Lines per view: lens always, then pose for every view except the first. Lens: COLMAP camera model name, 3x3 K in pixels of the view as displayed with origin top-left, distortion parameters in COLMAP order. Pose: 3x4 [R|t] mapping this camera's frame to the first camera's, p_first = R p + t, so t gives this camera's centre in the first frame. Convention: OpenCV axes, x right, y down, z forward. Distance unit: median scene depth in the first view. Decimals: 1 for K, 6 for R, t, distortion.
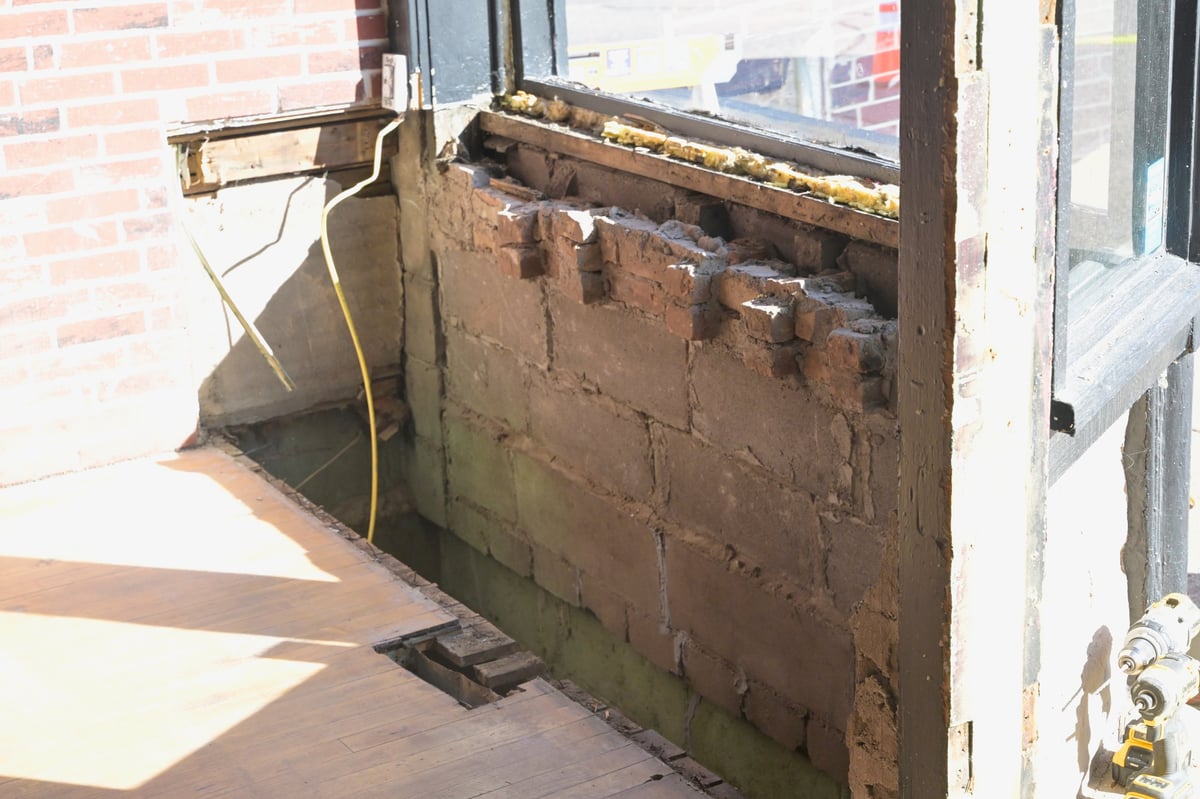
lens RADIAL K [[2160.8, 0, 599.2], [0, 2160.8, 399.8], [0, 0, 1]] dist [0.029181, 0.000000]
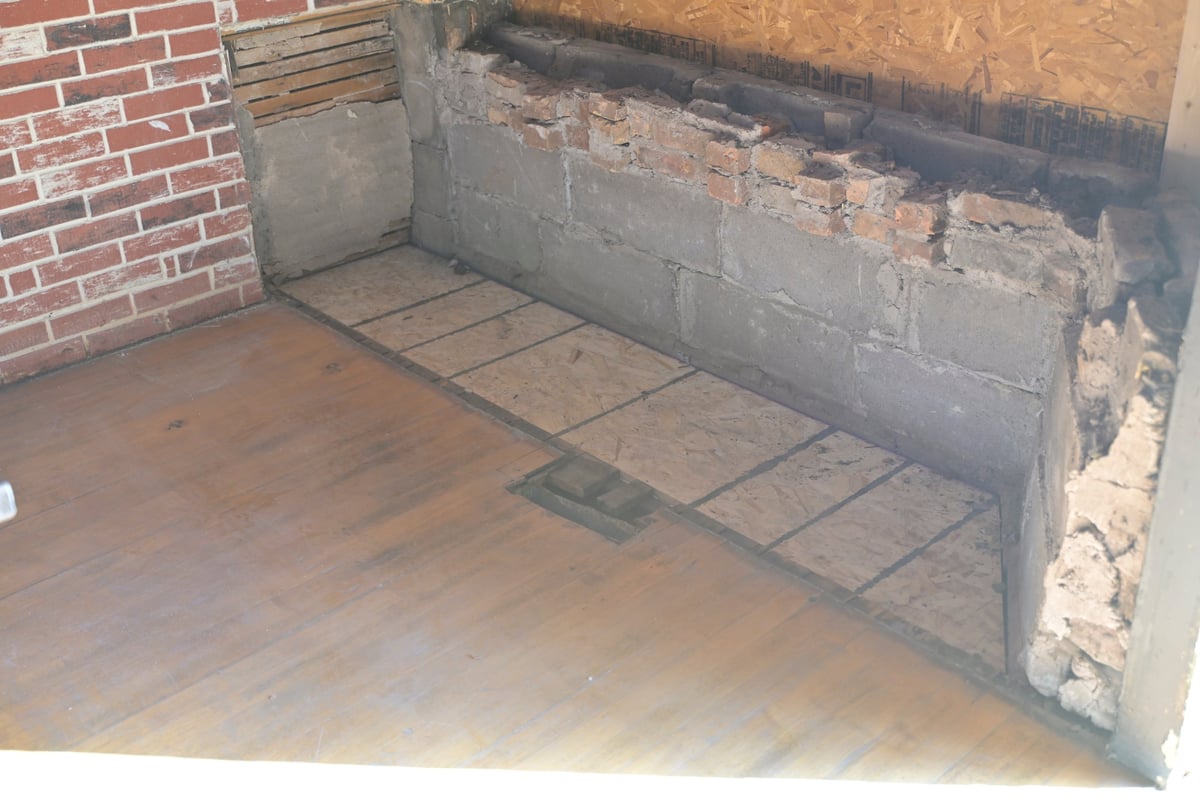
lens RADIAL K [[1345.1, 0, 601.3], [0, 1345.1, 397.7], [0, 0, 1]] dist [-0.008094, 0.000000]
pose [[0.976263, -0.084860, 0.199272, -0.168157], [0.049707, 0.983276, 0.175208, -0.050554], [-0.210808, -0.161144, 0.964154, 0.256198]]
